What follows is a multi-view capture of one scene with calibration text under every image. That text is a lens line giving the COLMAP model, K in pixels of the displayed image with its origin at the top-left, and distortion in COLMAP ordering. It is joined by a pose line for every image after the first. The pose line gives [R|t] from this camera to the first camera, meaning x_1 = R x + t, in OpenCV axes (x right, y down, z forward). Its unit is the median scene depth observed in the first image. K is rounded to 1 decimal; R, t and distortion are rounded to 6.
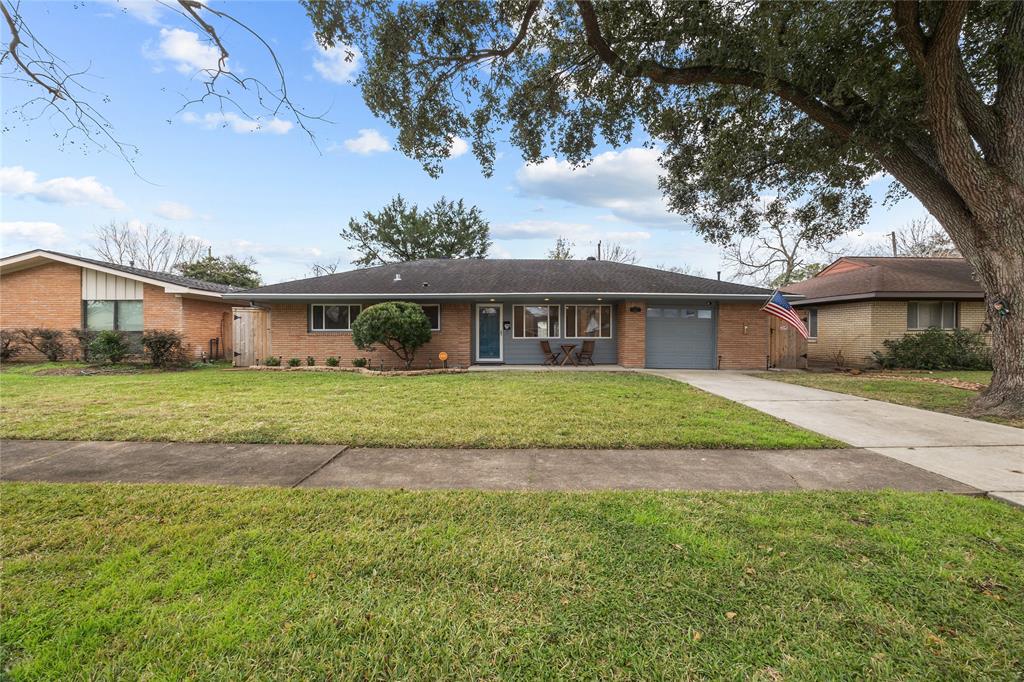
lens RADIAL K [[389.5, 0, 518.1], [0, 389.5, 339.9], [0, 0, 1]] dist [-0.003721, -0.000274]
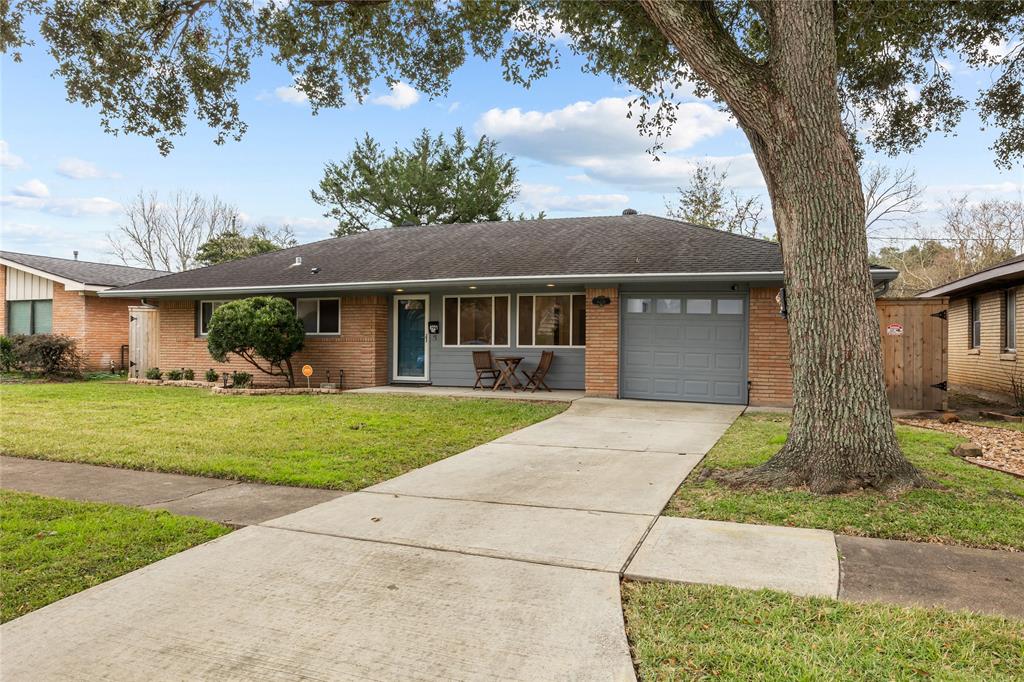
lens RADIAL K [[710.9, 0, 512.9], [0, 710.9, 342.5], [0, 0, 1]] dist [-0.010737, -0.002215]
pose [[0.928409, 0.004908, -0.371527, 0.563276], [-0.008240, 0.999939, -0.007382, -0.003403], [0.371468, 0.009915, 0.928393, -0.078629]]
